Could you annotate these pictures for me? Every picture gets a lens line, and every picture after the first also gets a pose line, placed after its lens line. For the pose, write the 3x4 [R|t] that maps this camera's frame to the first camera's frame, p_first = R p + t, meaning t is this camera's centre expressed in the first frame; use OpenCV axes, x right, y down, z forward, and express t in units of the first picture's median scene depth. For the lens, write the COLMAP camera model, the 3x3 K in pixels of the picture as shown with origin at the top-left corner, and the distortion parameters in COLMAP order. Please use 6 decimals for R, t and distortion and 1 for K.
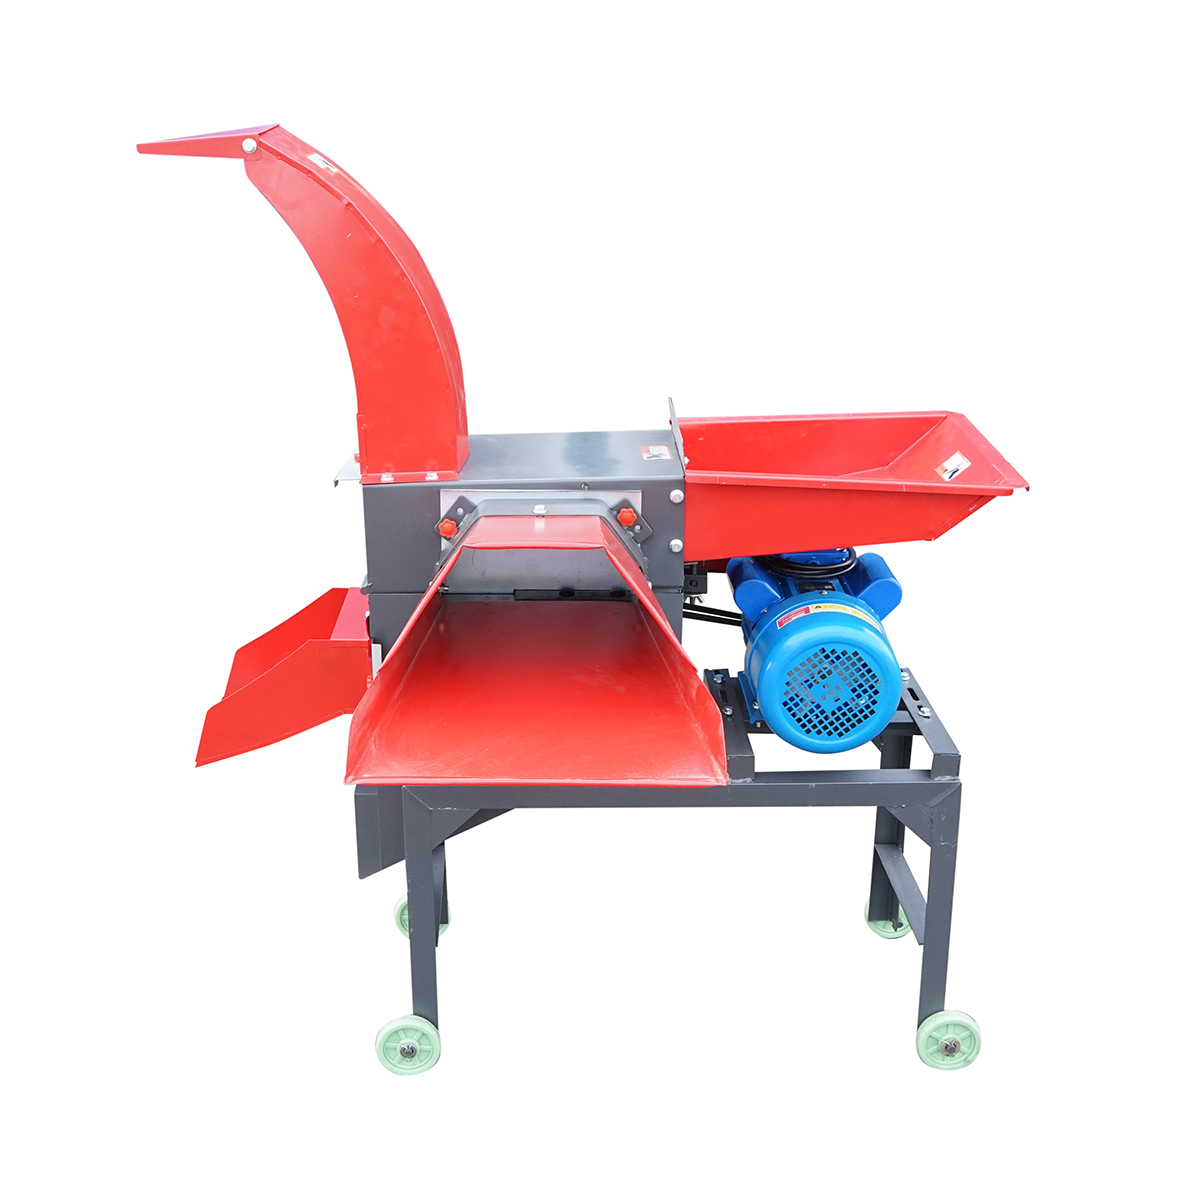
lens RADIAL K [[1735.5, 0, 601.4], [0, 1735.5, 606.0], [0, 0, 1]] dist [-0.056470, 0.000000]
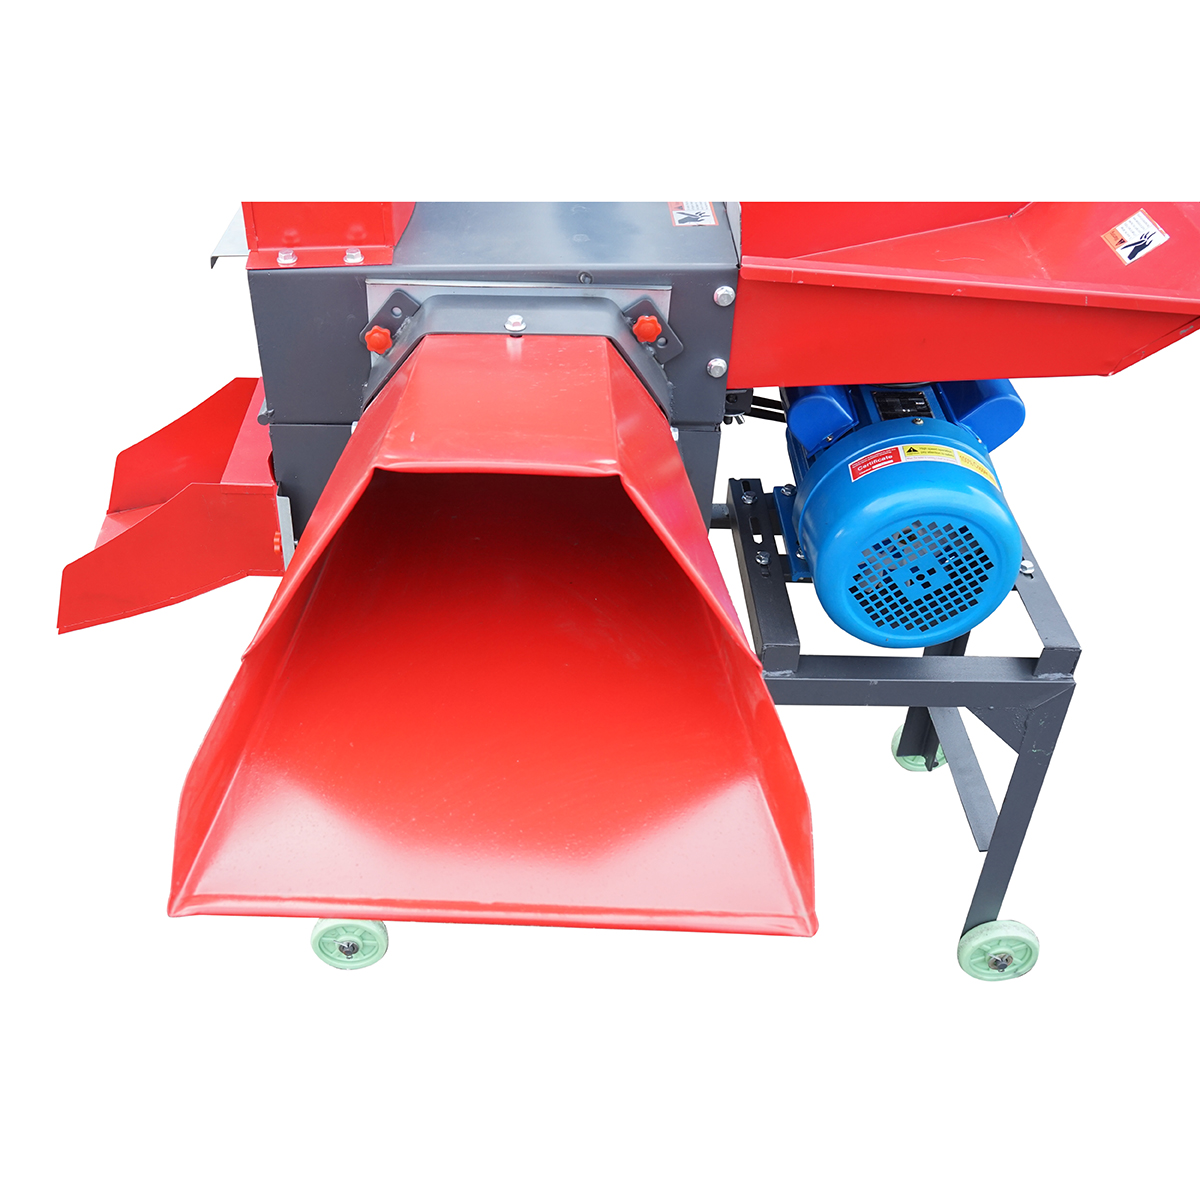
lens RADIAL K [[1382.2, 0, 509.0], [0, 1382.2, 676.6], [0, 0, 1]] dist [-0.007642, 0.000000]
pose [[0.998474, 0.034744, -0.042929, -0.010344], [-0.017744, 0.937922, 0.346393, -0.104839], [0.052299, -0.345102, 0.937107, 0.442079]]
